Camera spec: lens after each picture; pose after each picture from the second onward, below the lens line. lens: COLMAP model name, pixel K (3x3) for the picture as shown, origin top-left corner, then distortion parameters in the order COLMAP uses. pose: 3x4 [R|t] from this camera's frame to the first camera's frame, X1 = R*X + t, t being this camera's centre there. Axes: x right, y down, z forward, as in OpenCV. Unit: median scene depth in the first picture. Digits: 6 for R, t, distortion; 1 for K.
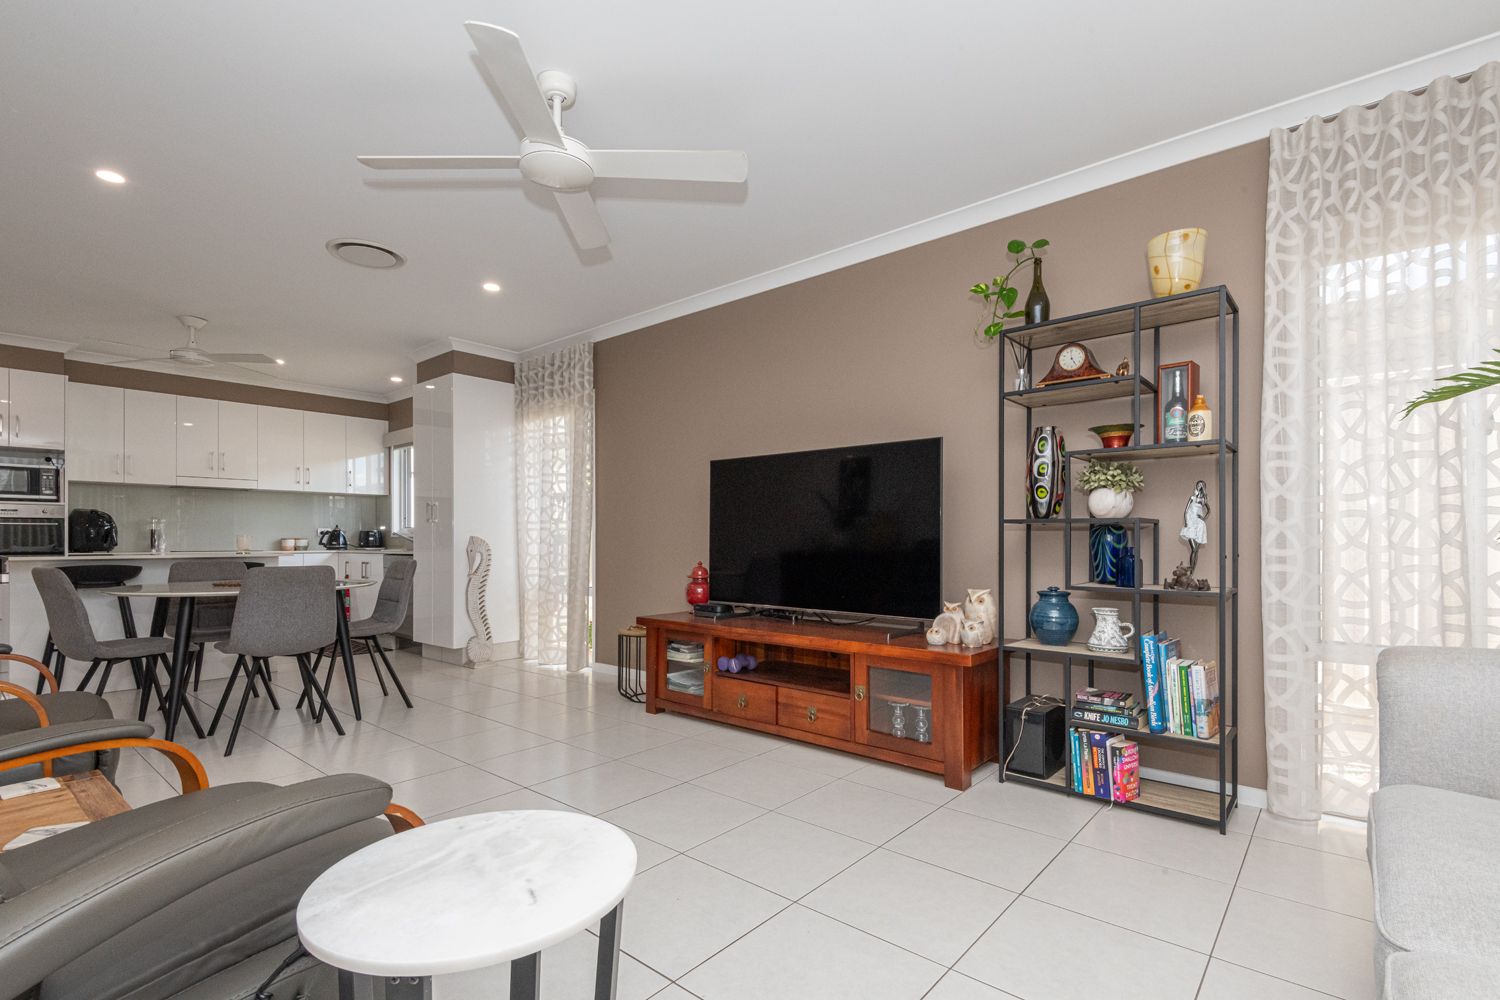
lens RADIAL K [[698.1, 0, 751.0], [0, 698.1, 546.7], [0, 0, 1]] dist [0.001419, 0.000191]
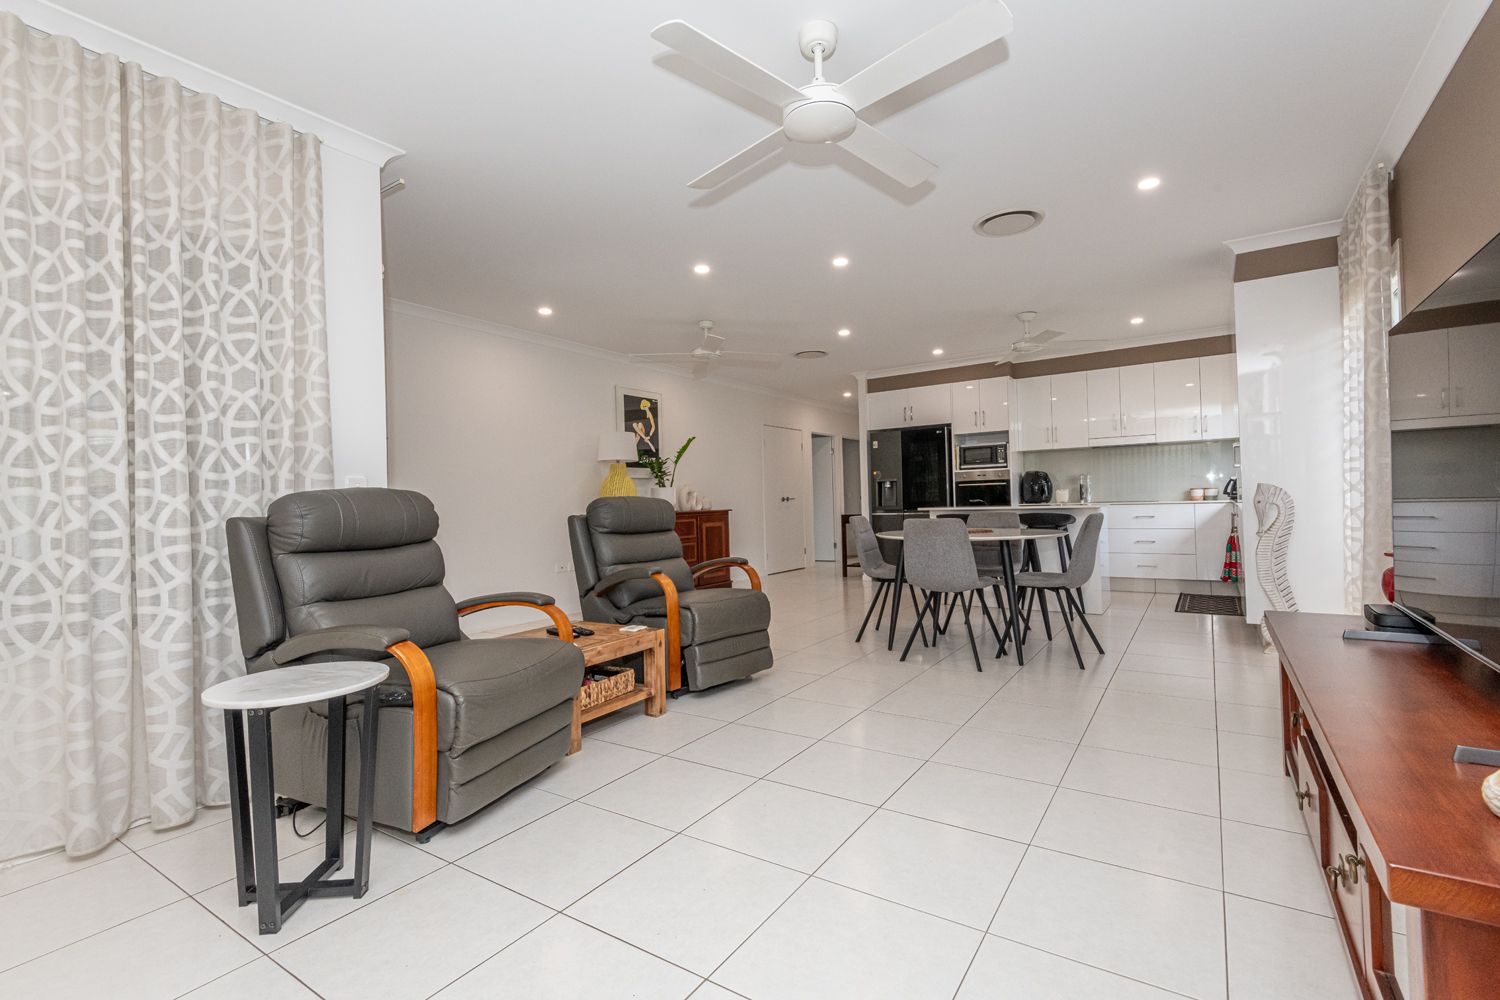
lens RADIAL K [[668.6, 0, 750.0], [0, 668.6, 500.0], [0, 0, 1]] dist [0.001248, 0.000203]
pose [[0.109745, -0.005280, -0.993946, 0.282362], [0.017271, 0.999845, -0.003405, -0.003642], [0.993810, -0.016792, 0.109819, 0.341156]]
